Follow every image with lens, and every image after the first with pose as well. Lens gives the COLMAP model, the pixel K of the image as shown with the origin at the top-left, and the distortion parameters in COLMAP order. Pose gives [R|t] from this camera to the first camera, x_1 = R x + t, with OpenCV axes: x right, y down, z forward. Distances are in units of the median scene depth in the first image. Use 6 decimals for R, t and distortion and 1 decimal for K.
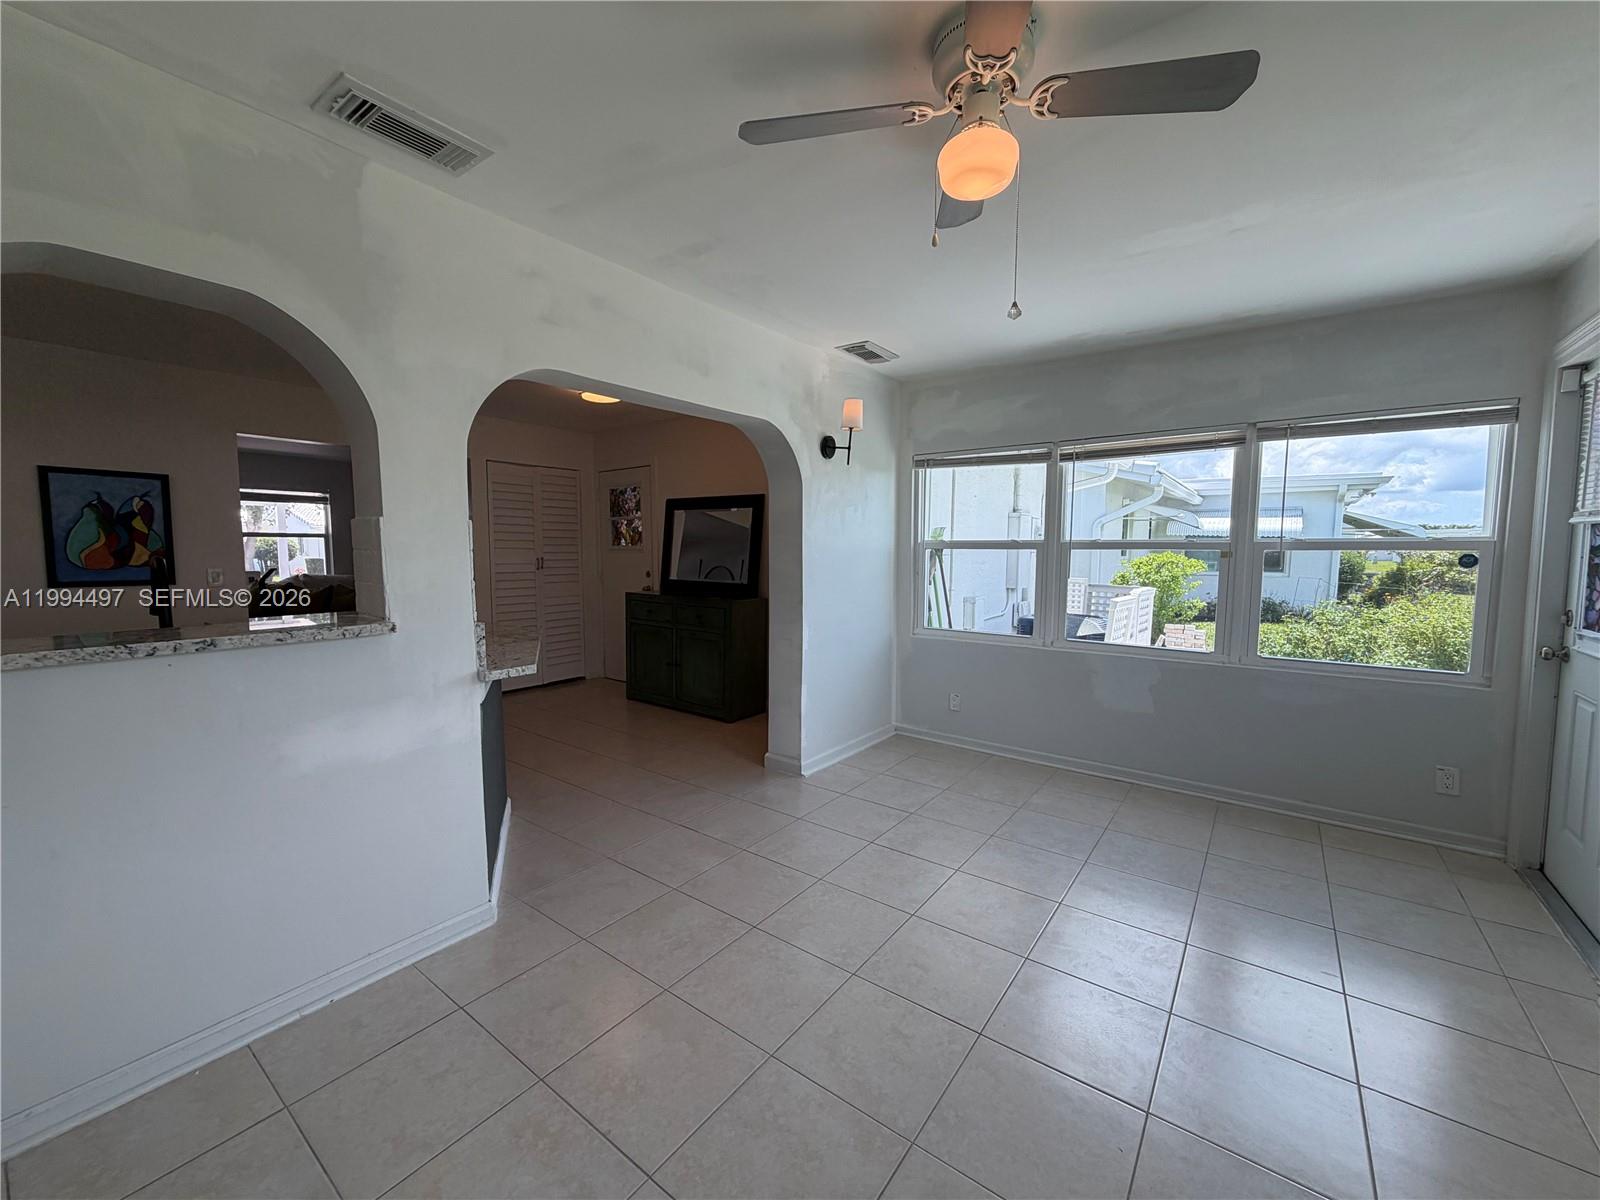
lens RADIAL K [[639.1, 0, 795.8], [0, 639.1, 604.6], [0, 0, 1]] dist [-0.000649, -0.000086]
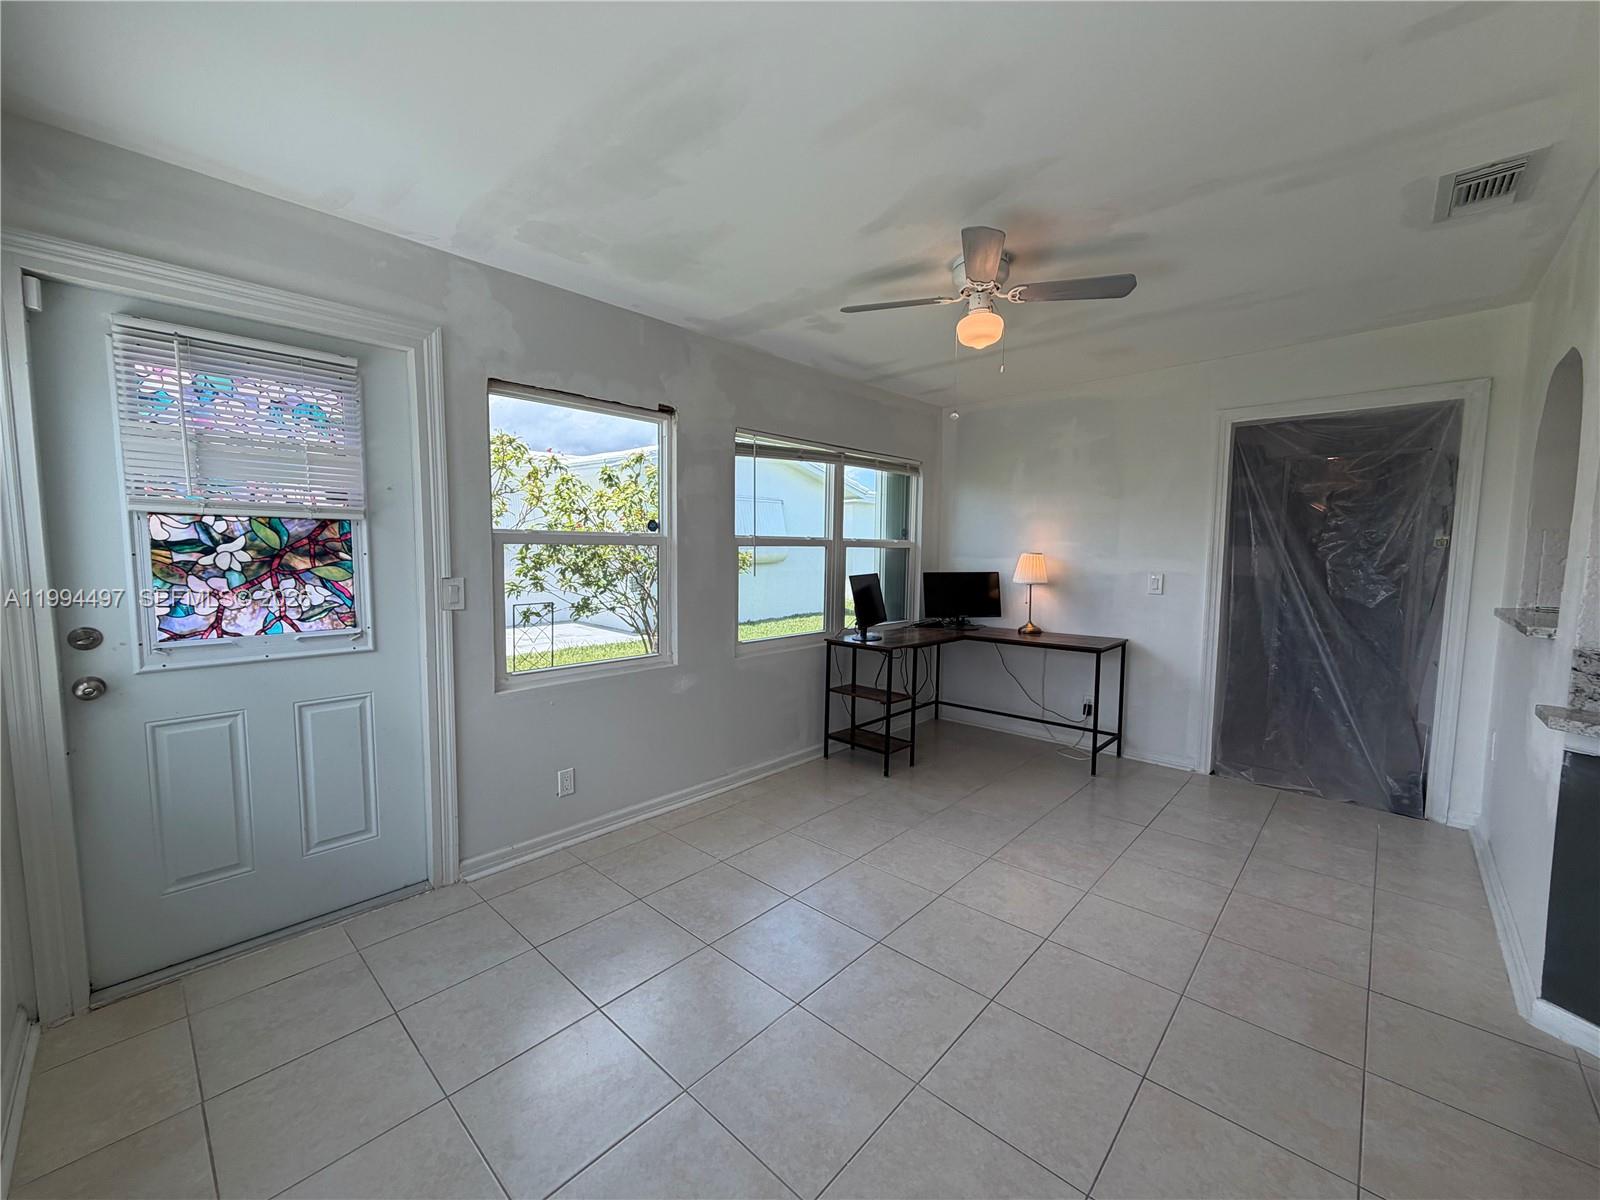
lens RADIAL K [[639.1, 0, 793.1], [0, 639.1, 602.4], [0, 0, 1]] dist [-0.000649, -0.000086]
pose [[-0.993987, -0.017346, 0.108117, 0.221556], [0.001681, 0.984839, 0.173463, -0.096467], [-0.109487, 0.172601, -0.978888, 1.082361]]
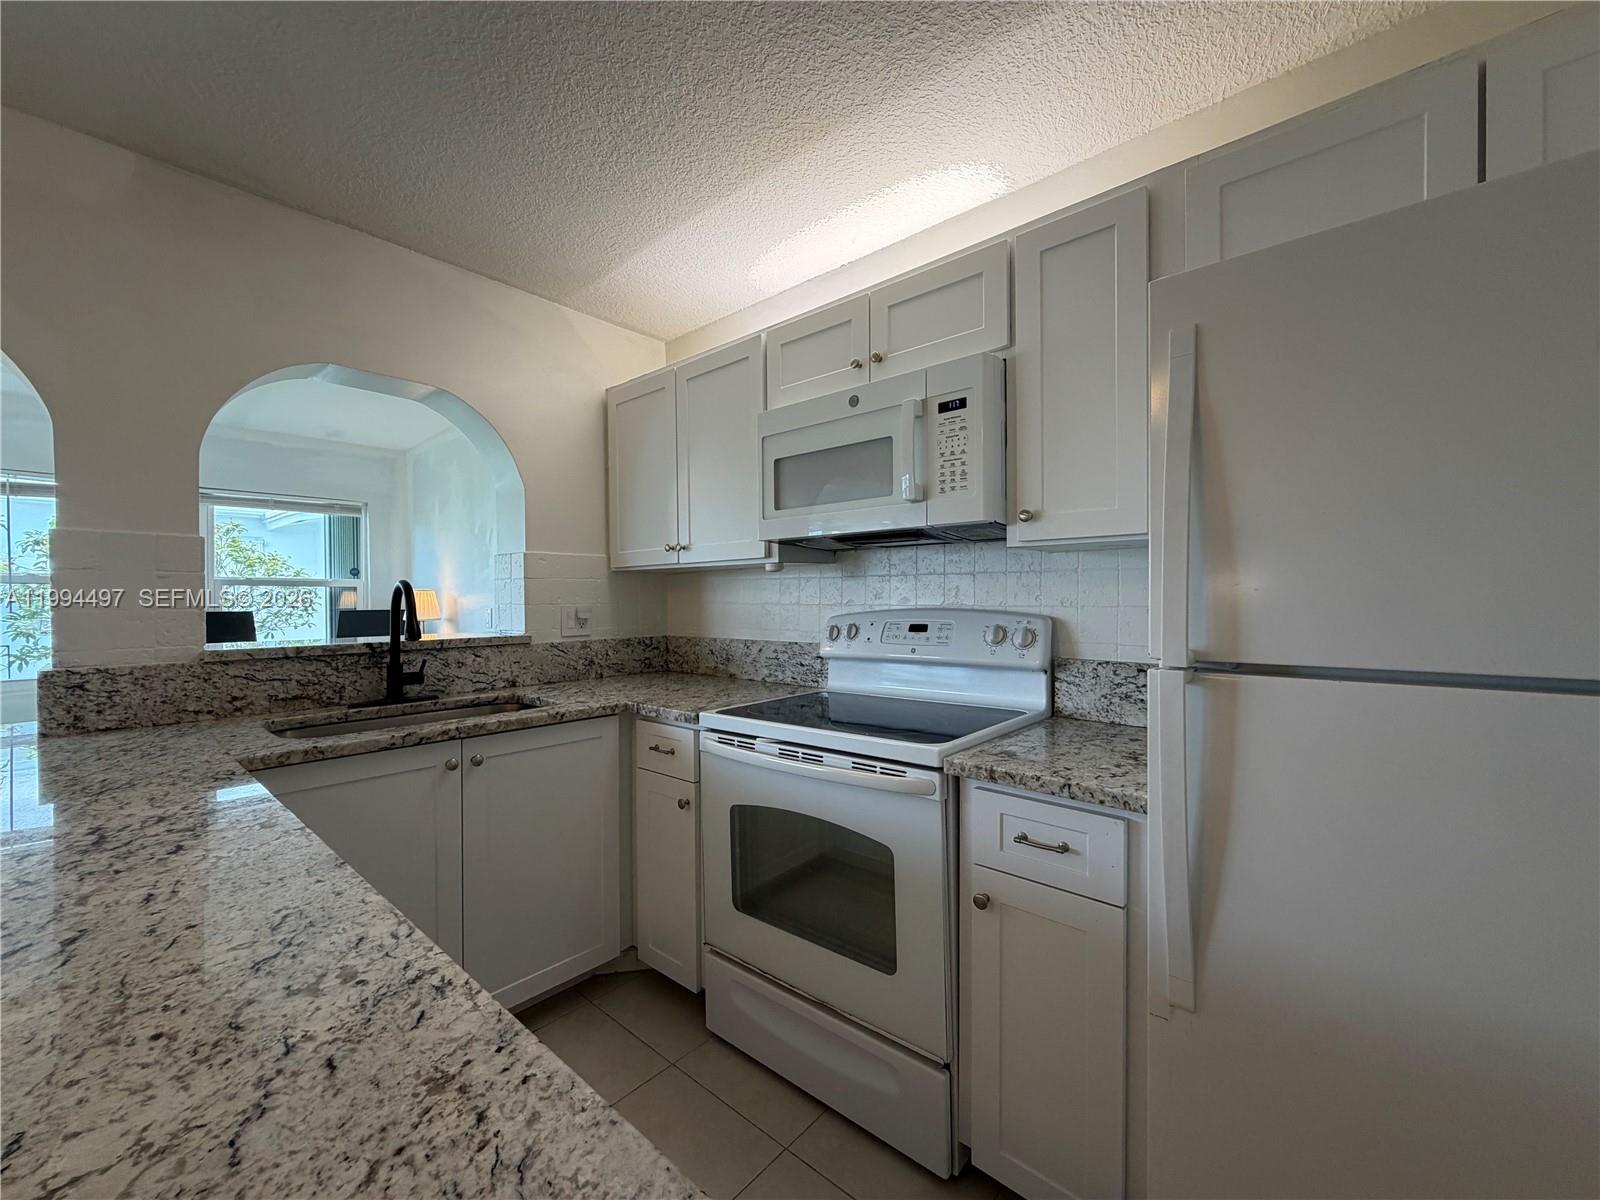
lens RADIAL K [[639.1, 0, 791.6], [0, 639.1, 602.9], [0, 0, 1]] dist [-0.000649, -0.000086]
pose [[-0.997032, 0.000699, 0.076987, -0.856094], [0.008233, 0.995194, 0.097575, -0.067024], [-0.076549, 0.097919, -0.992246, 0.992589]]
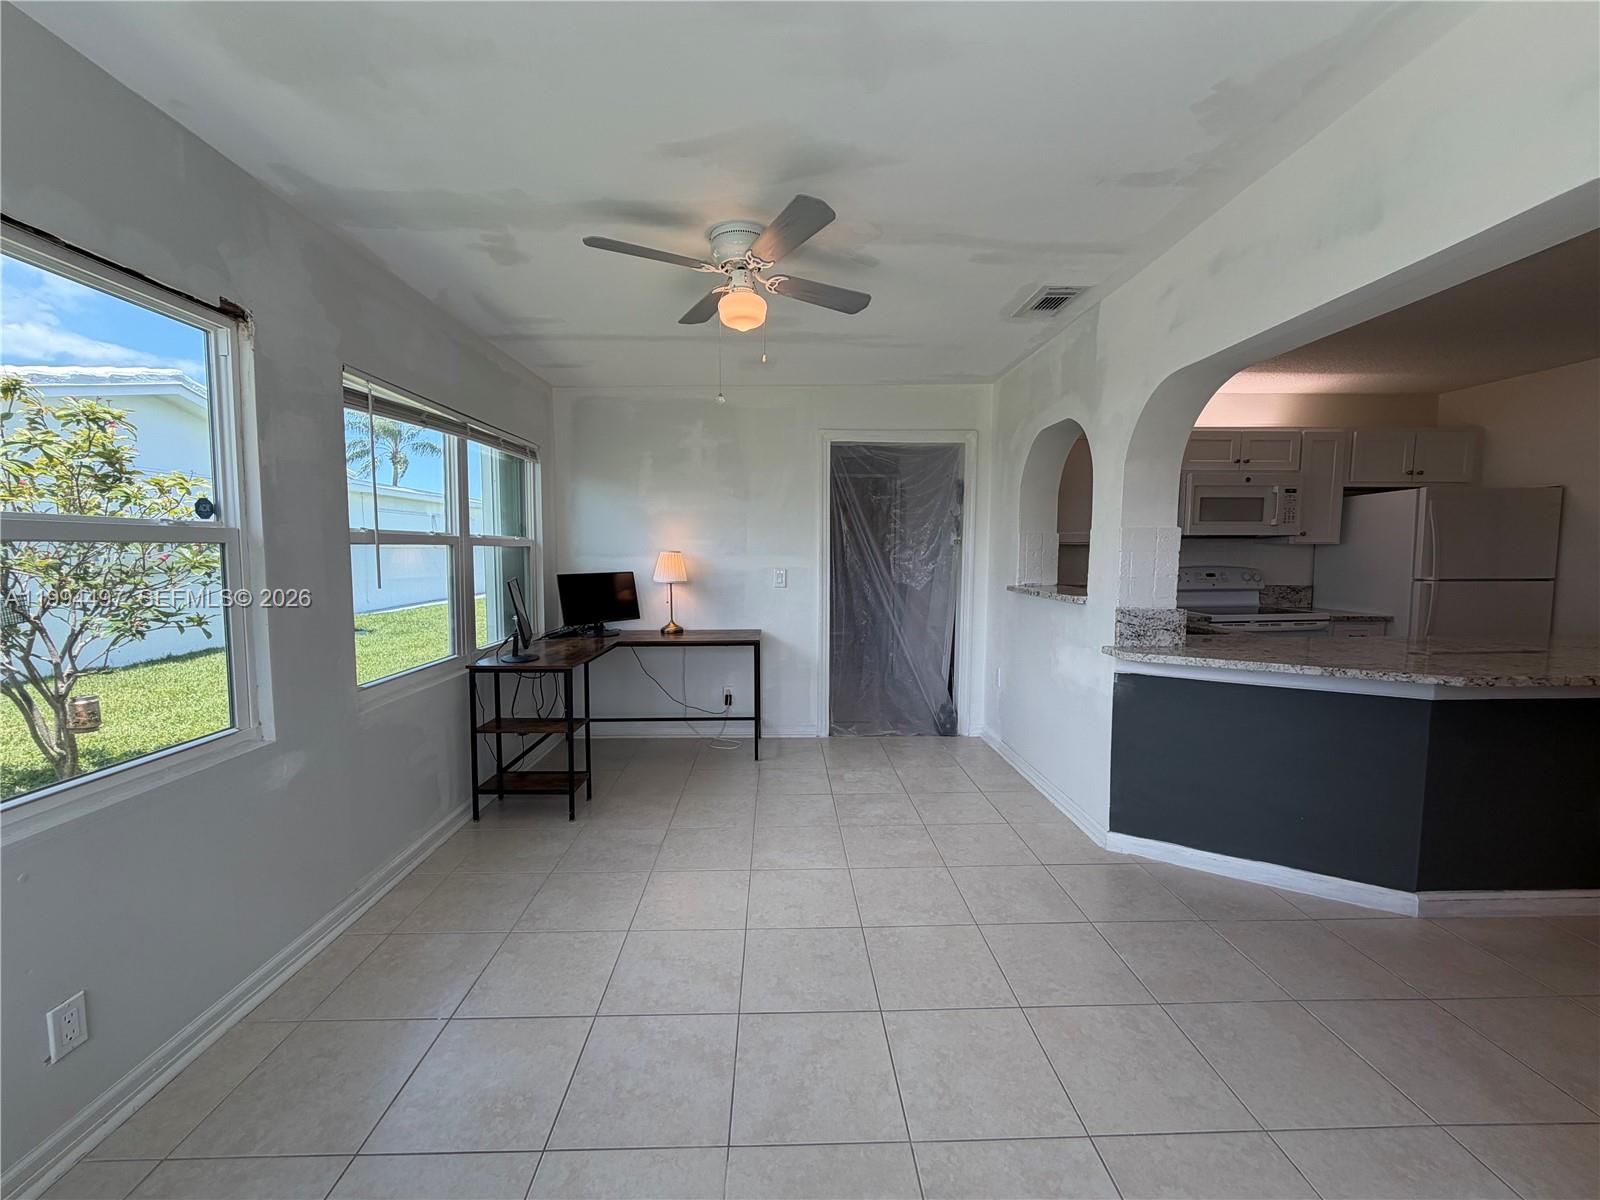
lens RADIAL K [[639.1, 0, 793.2], [0, 639.1, 601.9], [0, 0, 1]] dist [-0.000649, -0.000086]
pose [[-0.784286, 0.047750, -0.618560, 0.457176], [-0.059622, 0.986618, 0.151758, -0.079894], [0.617528, 0.155901, -0.770943, 0.912361]]
